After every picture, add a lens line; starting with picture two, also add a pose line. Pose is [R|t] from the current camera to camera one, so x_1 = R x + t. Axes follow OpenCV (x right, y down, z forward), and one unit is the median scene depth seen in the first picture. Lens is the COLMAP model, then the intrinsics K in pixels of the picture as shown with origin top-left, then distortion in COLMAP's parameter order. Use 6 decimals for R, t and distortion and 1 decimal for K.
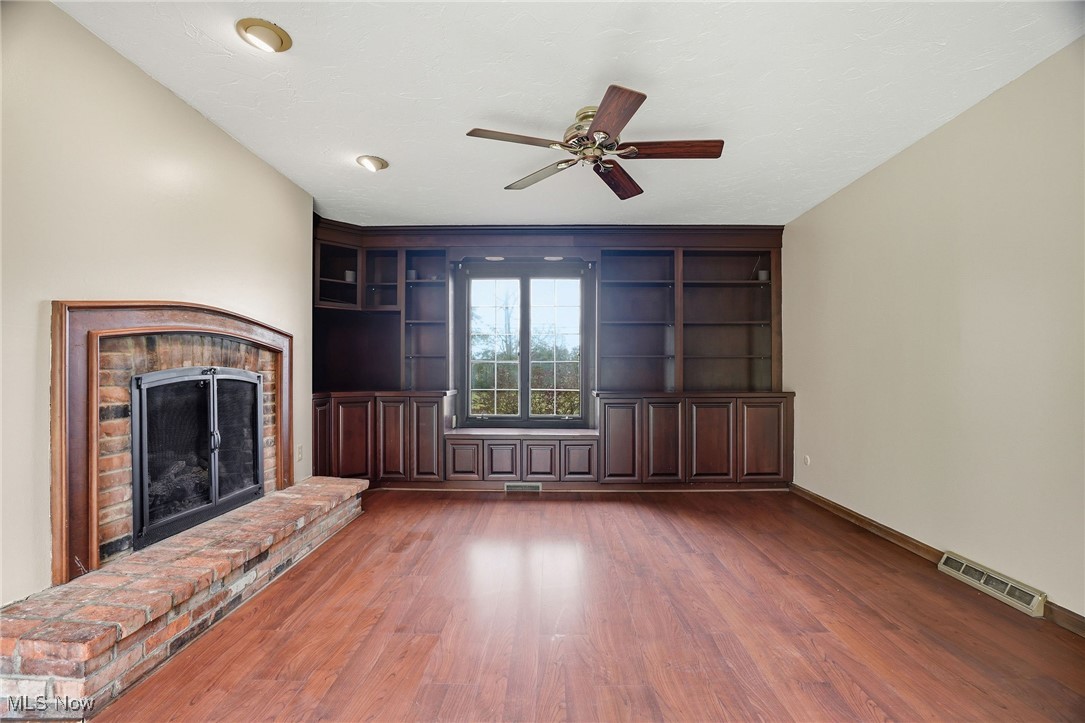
lens RADIAL K [[486.5, 0, 544.6], [0, 486.5, 367.8], [0, 0, 1]] dist [-0.033194, 0.001882]
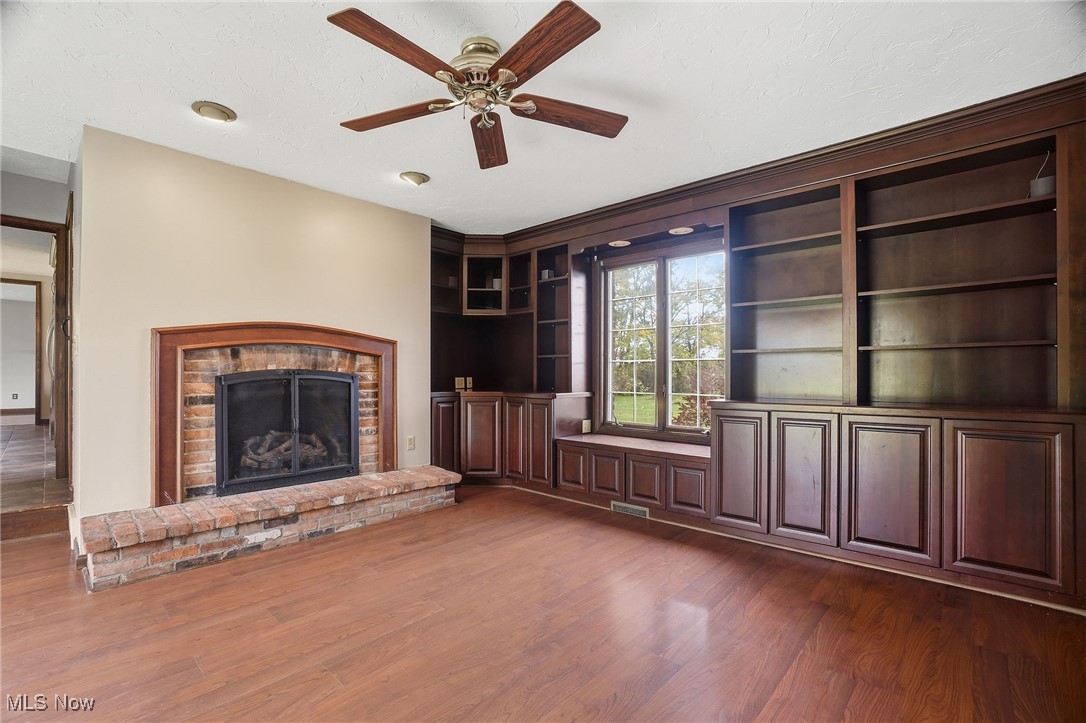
lens RADIAL K [[487.0, 0, 544.9], [0, 487.0, 364.6], [0, 0, 1]] dist [-0.033194, 0.001882]
pose [[0.742361, -0.014243, -0.669848, 0.694692], [0.007654, 0.999889, -0.012778, 0.007754], [0.669956, 0.004359, 0.742388, 0.468758]]
